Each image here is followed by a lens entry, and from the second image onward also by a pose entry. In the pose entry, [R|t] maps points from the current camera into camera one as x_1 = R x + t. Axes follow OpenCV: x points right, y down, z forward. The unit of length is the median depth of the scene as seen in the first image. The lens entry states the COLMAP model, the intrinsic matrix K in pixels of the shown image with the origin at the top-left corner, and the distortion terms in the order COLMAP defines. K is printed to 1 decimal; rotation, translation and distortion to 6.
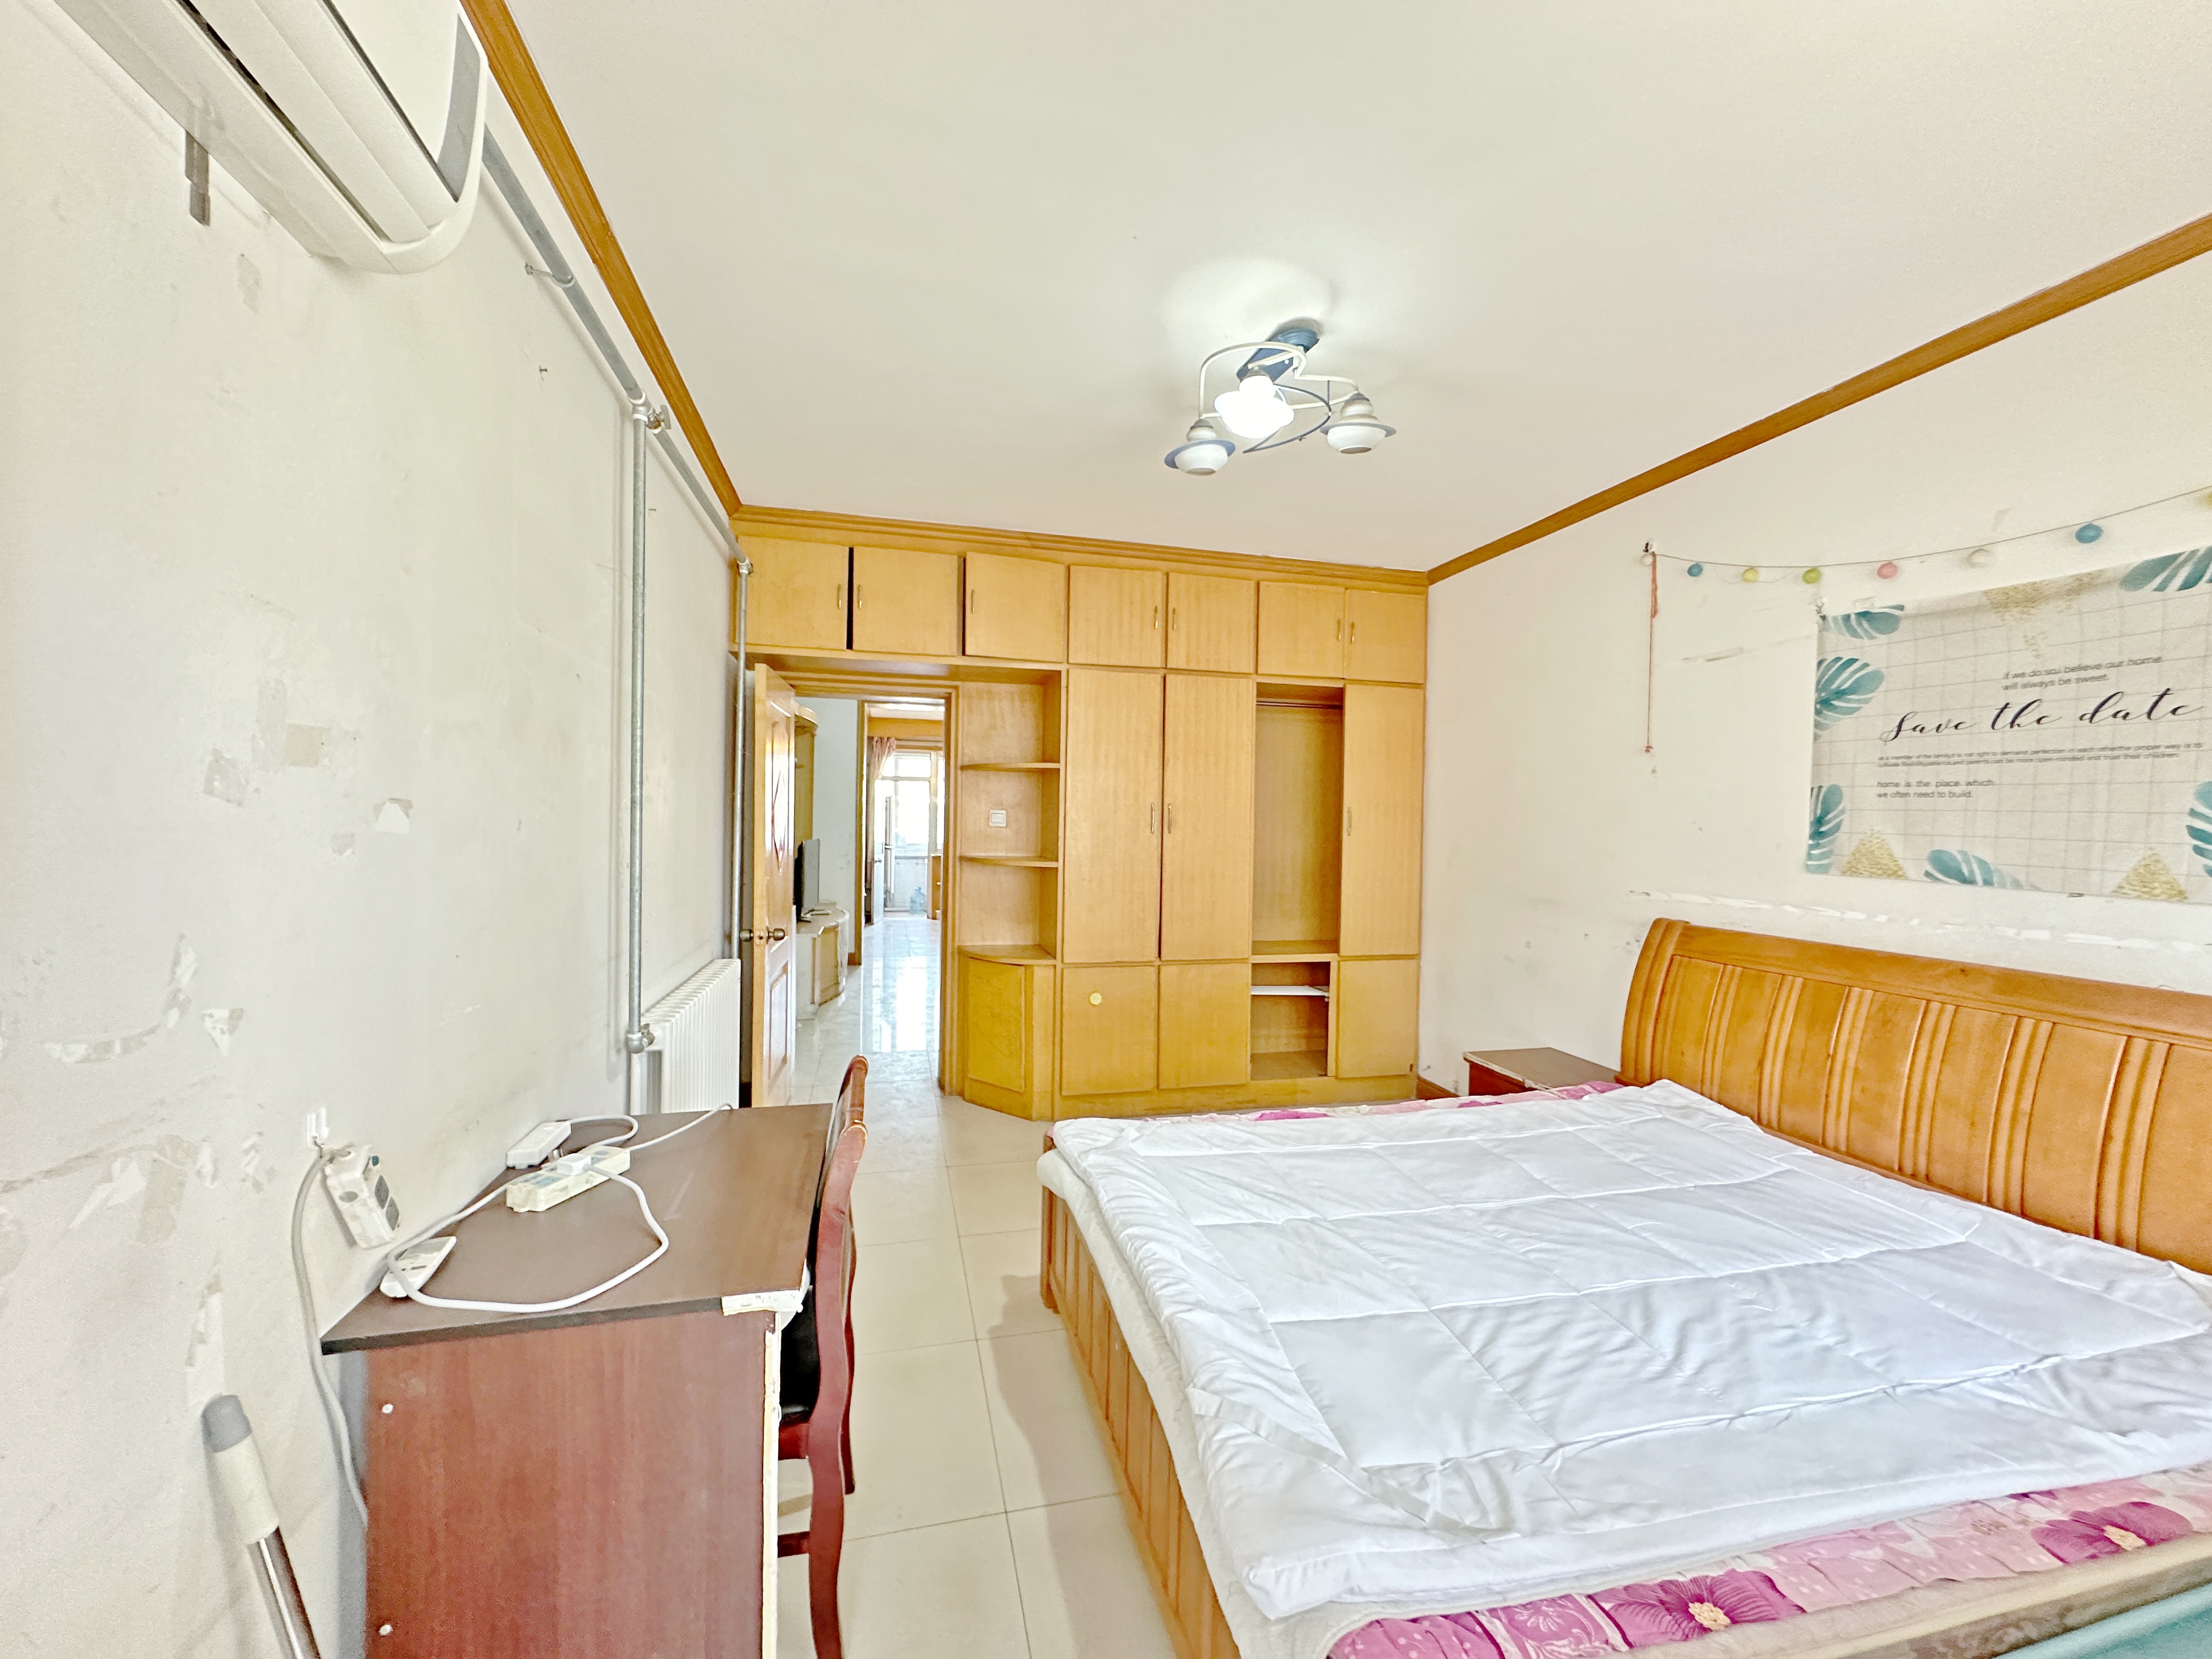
lens RADIAL K [[865.1, 0, 1105.9], [0, 865.1, 830.6], [0, 0, 1]] dist [-0.003698, -0.000155]
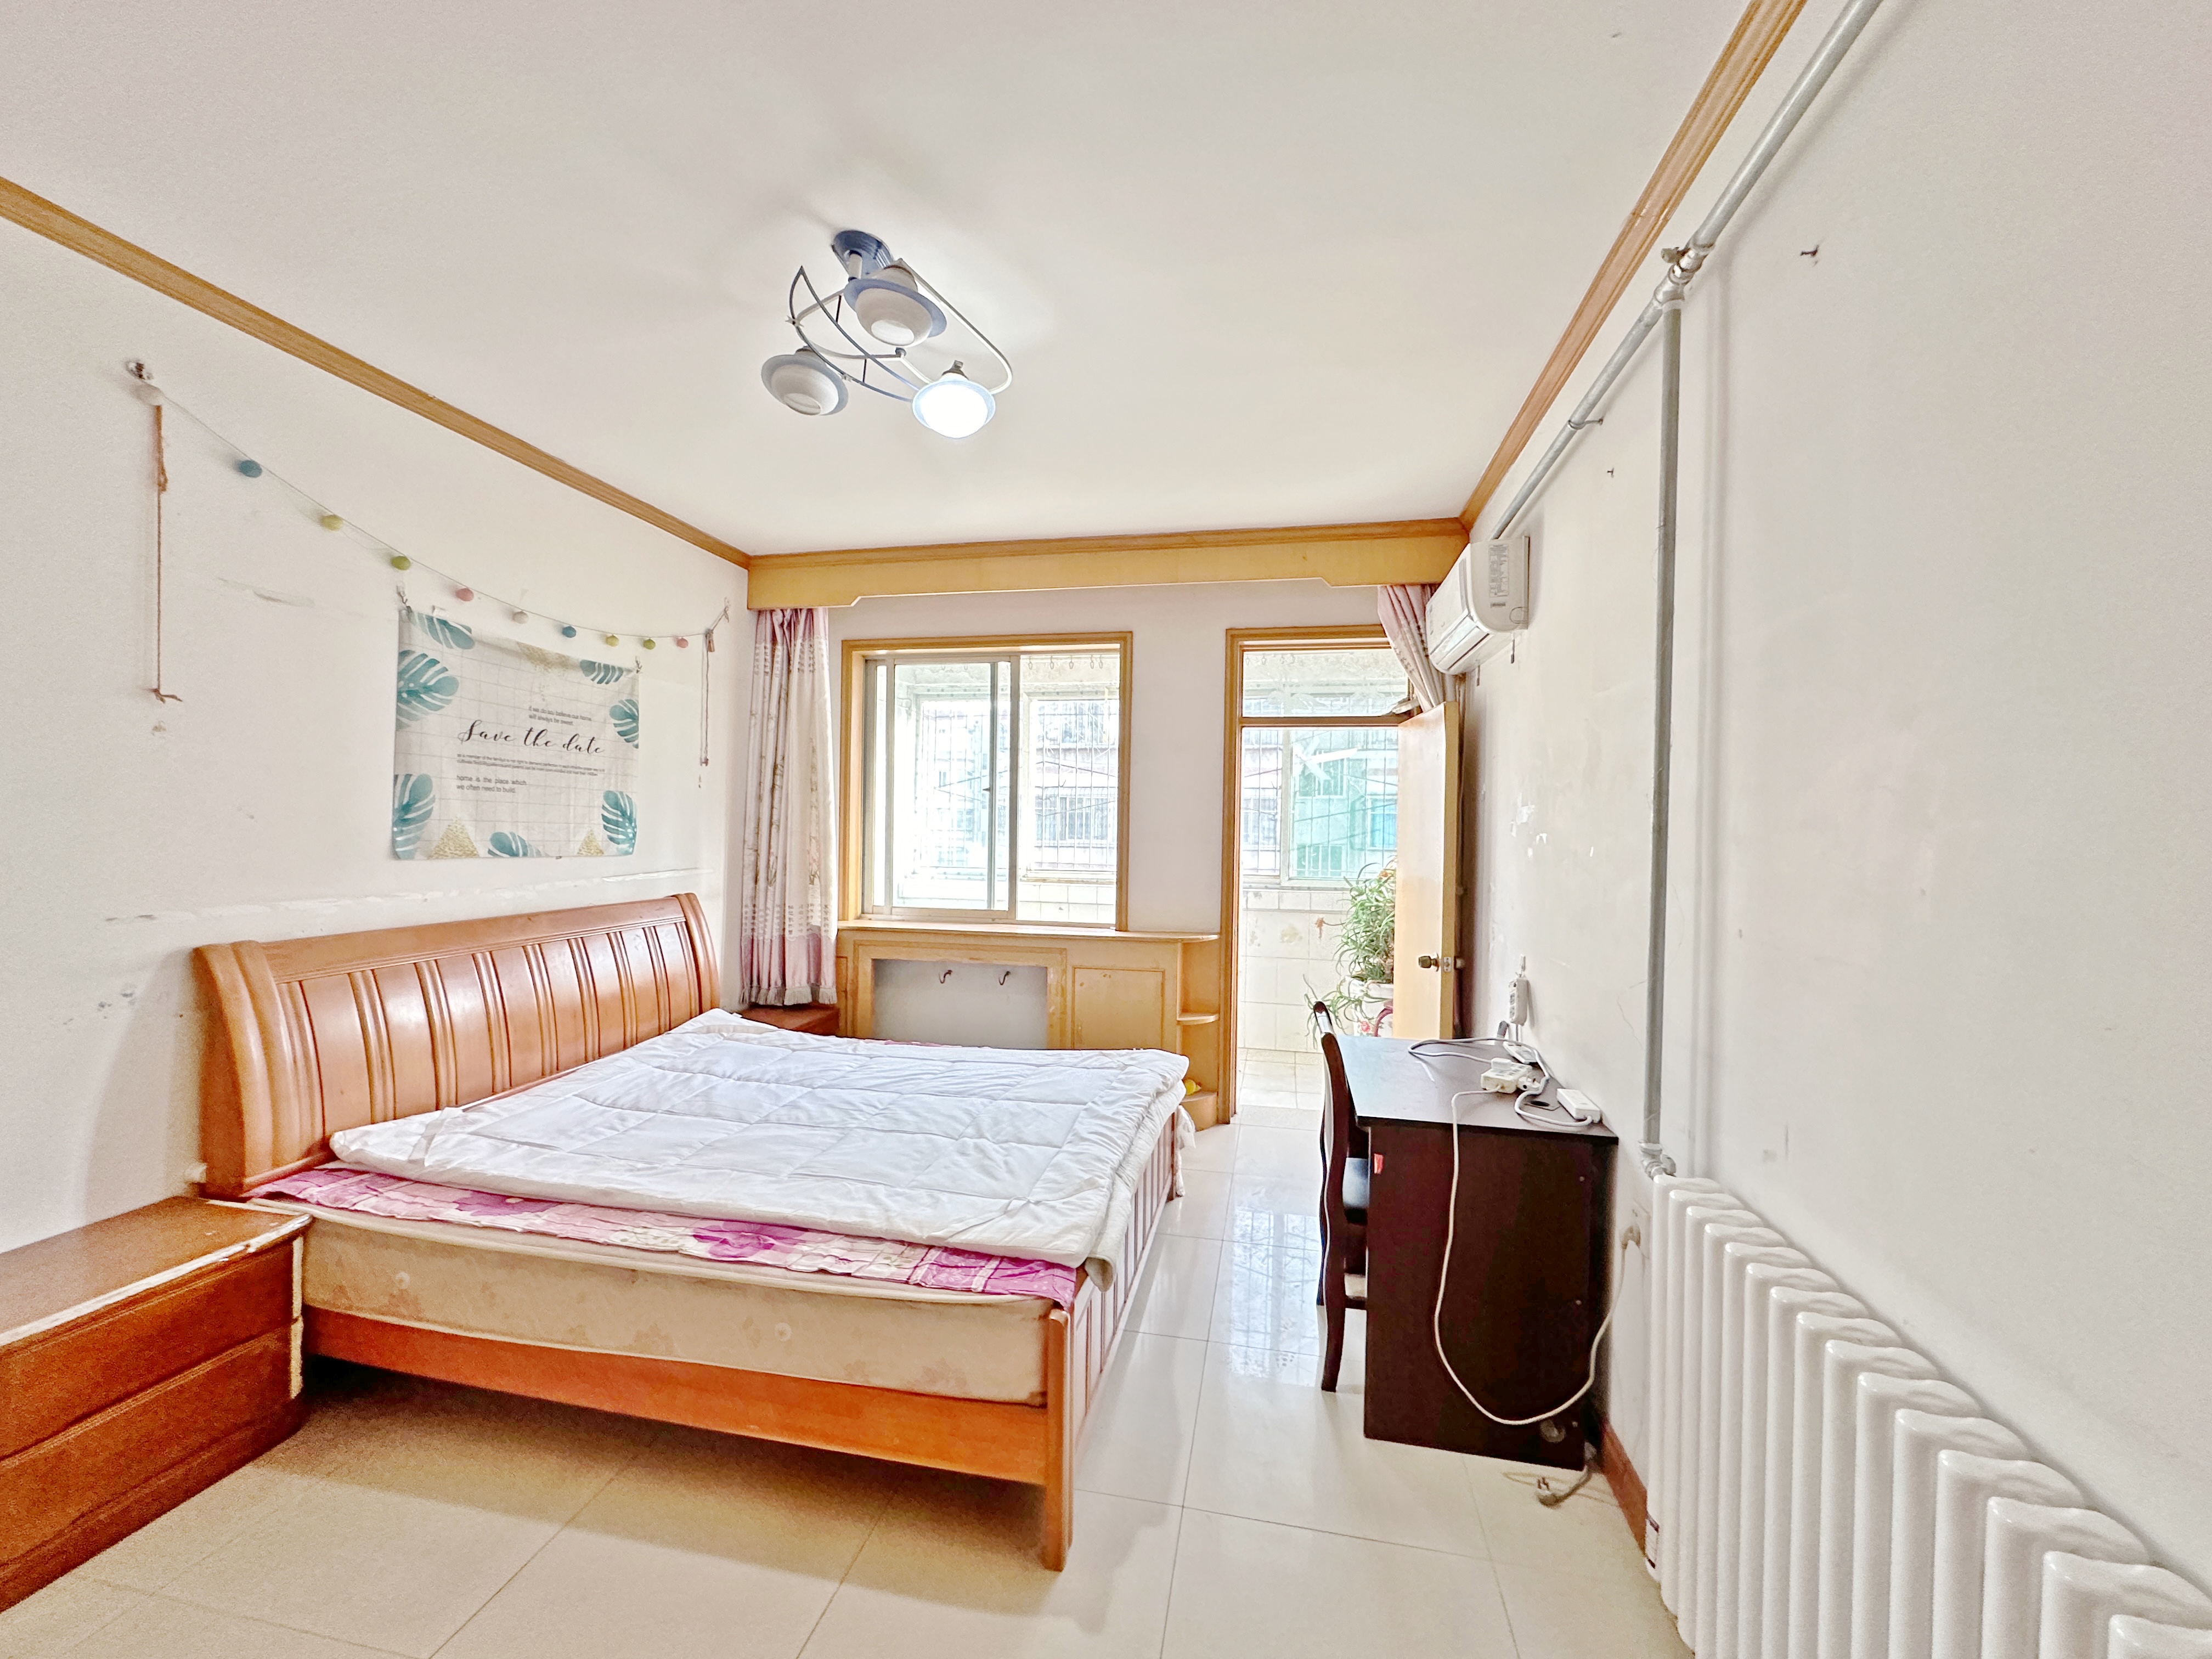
lens RADIAL K [[865.1, 0, 1114.9], [0, 865.1, 836.5], [0, 0, 1]] dist [-0.003698, -0.000155]
pose [[-0.900916, -0.029910, 0.432962, -0.402417], [-0.018873, 0.999379, 0.029769, -0.026147], [-0.433583, 0.018648, -0.900920, 1.688649]]
